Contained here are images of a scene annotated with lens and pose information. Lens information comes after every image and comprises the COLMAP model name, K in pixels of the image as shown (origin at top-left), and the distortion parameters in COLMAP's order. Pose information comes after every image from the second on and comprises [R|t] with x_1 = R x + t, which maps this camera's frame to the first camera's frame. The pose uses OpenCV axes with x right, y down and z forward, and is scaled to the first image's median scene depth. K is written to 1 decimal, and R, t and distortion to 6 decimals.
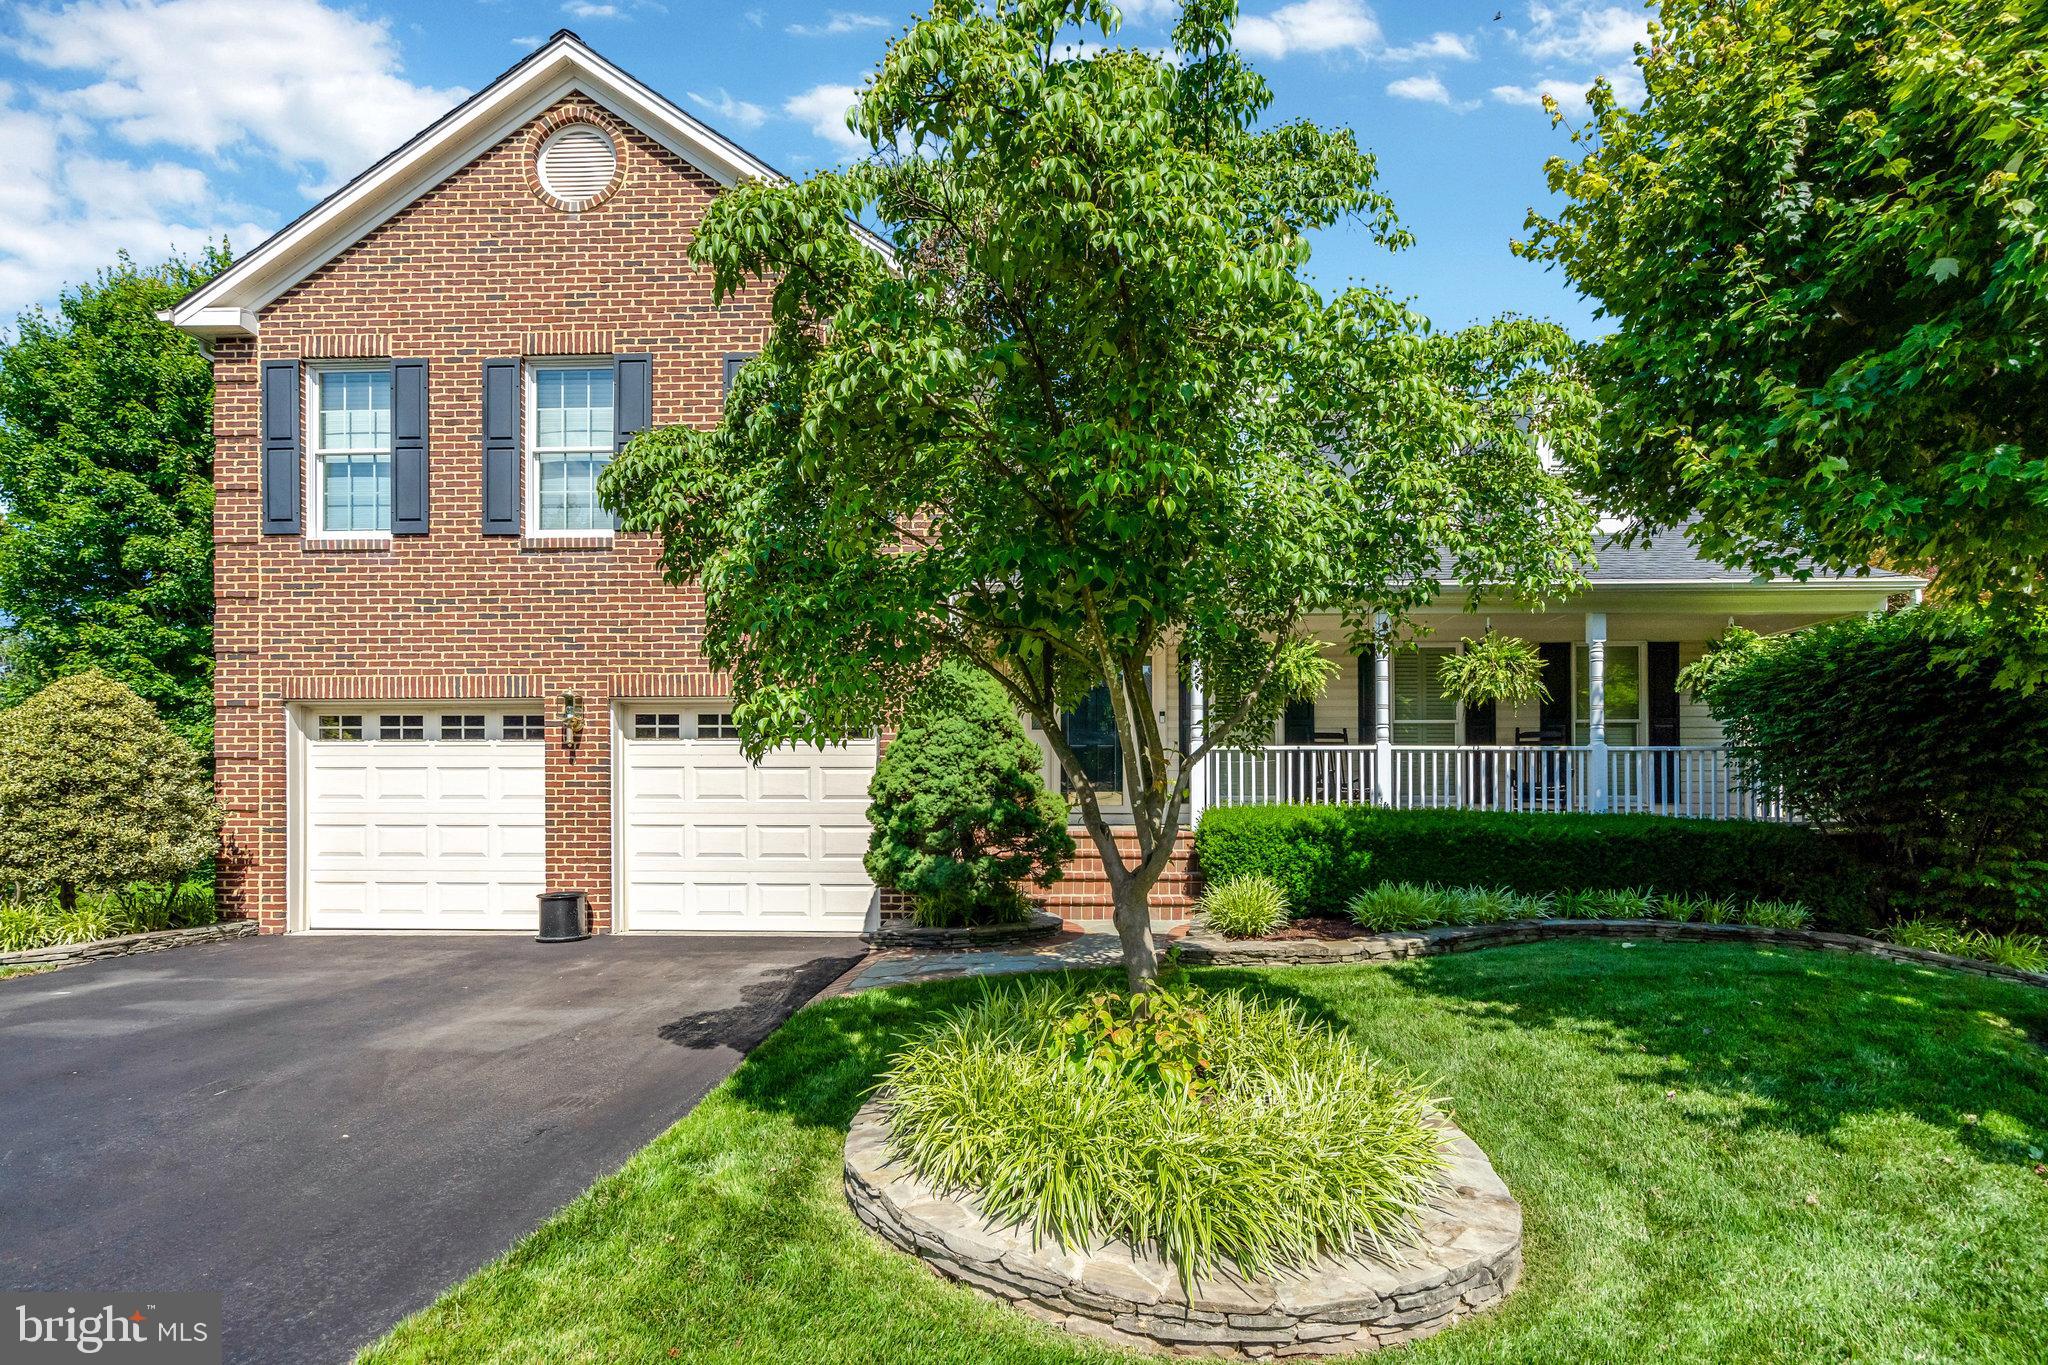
lens RADIAL K [[943.3, 0, 1021.1], [0, 943.3, 695.1], [0, 0, 1]] dist [-0.001007, 0.000042]
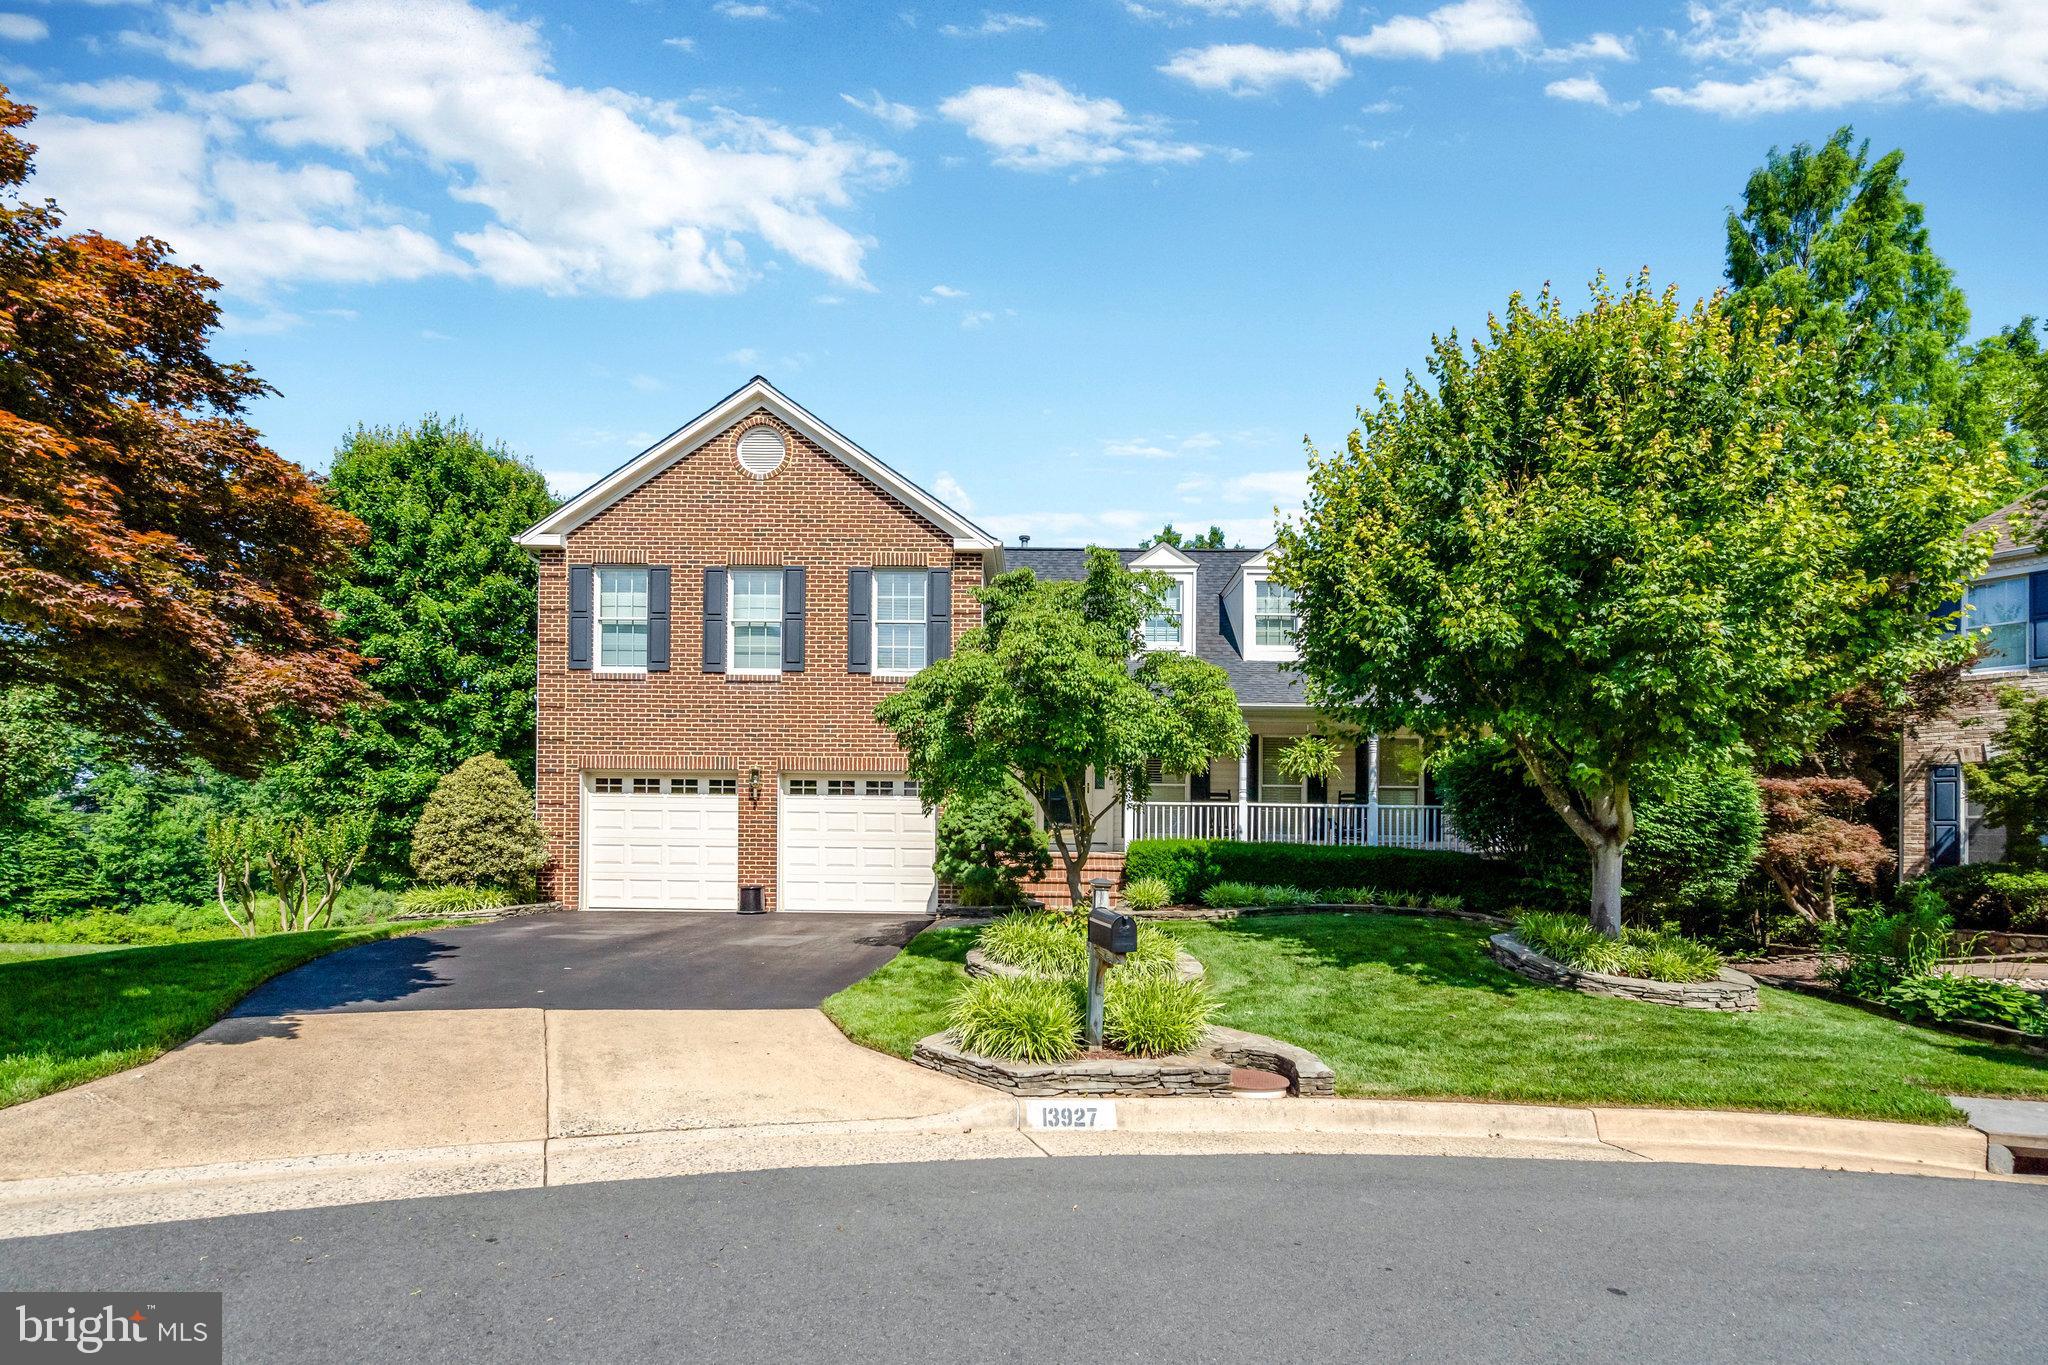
lens RADIAL K [[963.7, 0, 1024.0], [0, 963.7, 682.5], [0, 0, 1]] dist [-0.011453, 0.000140]
pose [[0.999645, 0.013762, 0.022808, -0.037432], [-0.012655, 0.998769, -0.047967, -0.075964], [-0.023440, 0.047661, 0.998588, -0.723782]]
